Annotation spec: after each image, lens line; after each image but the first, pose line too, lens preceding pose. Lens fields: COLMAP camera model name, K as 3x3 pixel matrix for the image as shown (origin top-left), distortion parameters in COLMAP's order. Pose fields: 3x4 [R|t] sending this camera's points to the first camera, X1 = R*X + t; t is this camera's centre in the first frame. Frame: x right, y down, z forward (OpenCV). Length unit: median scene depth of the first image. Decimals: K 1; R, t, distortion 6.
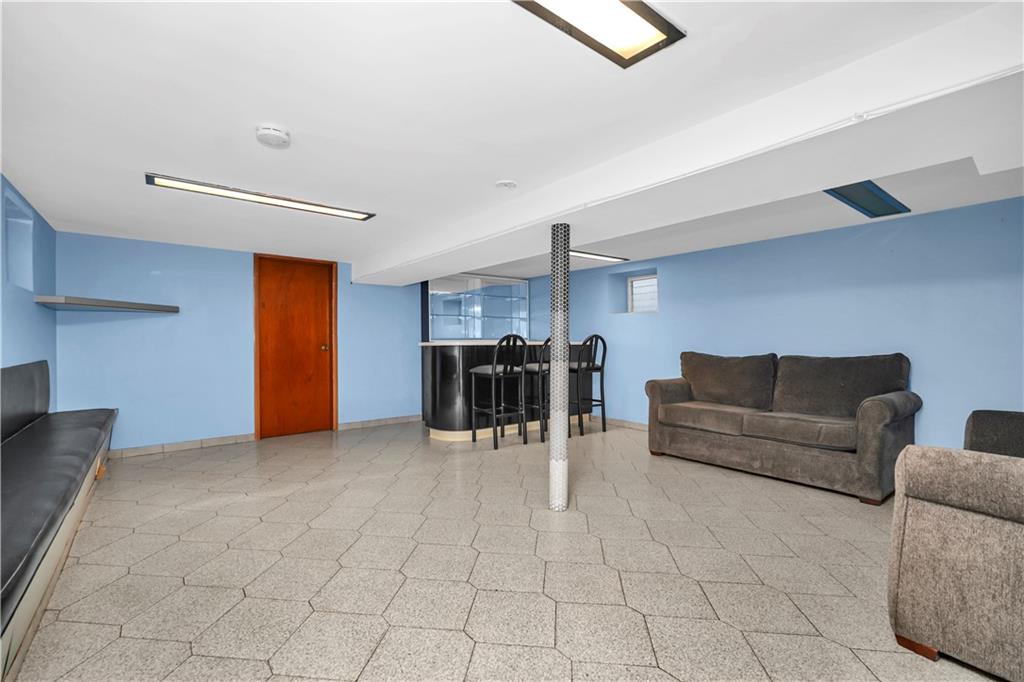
lens RADIAL K [[456.1, 0, 511.6], [0, 456.1, 342.6], [0, 0, 1]] dist [-0.016887, 0.000572]
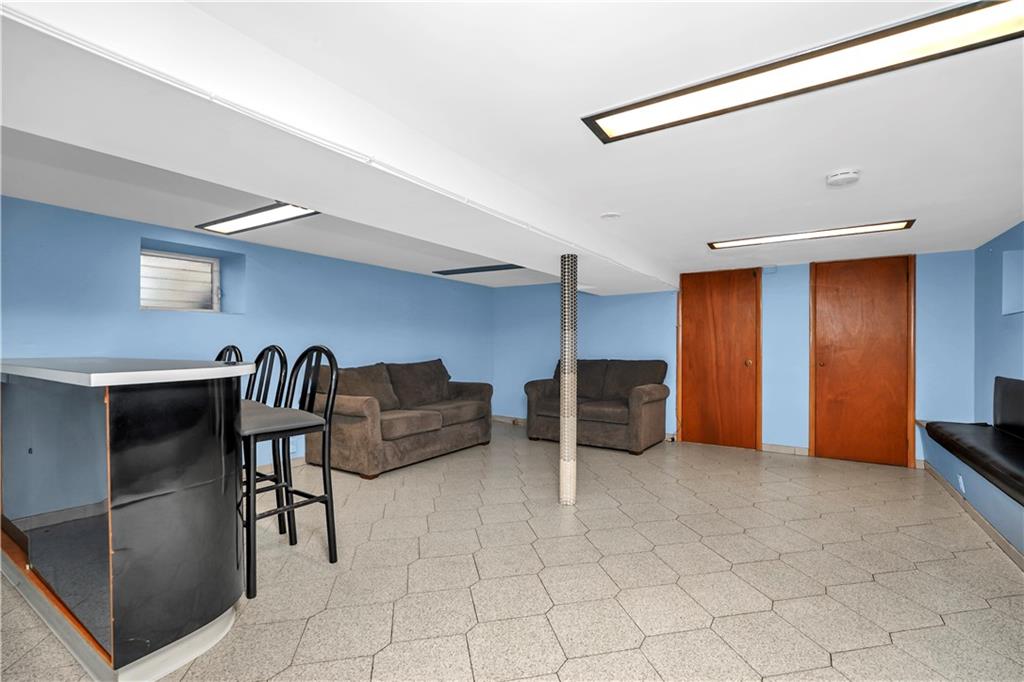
lens RADIAL K [[456.1, 0, 511.5], [0, 456.1, 343.0], [0, 0, 1]] dist [-0.016887, 0.000572]
pose [[-0.318559, 0.004194, 0.947894, -1.156935], [0.008047, 0.999966, -0.001720, -0.037262], [-0.947869, 0.007080, -0.318582, 1.866409]]
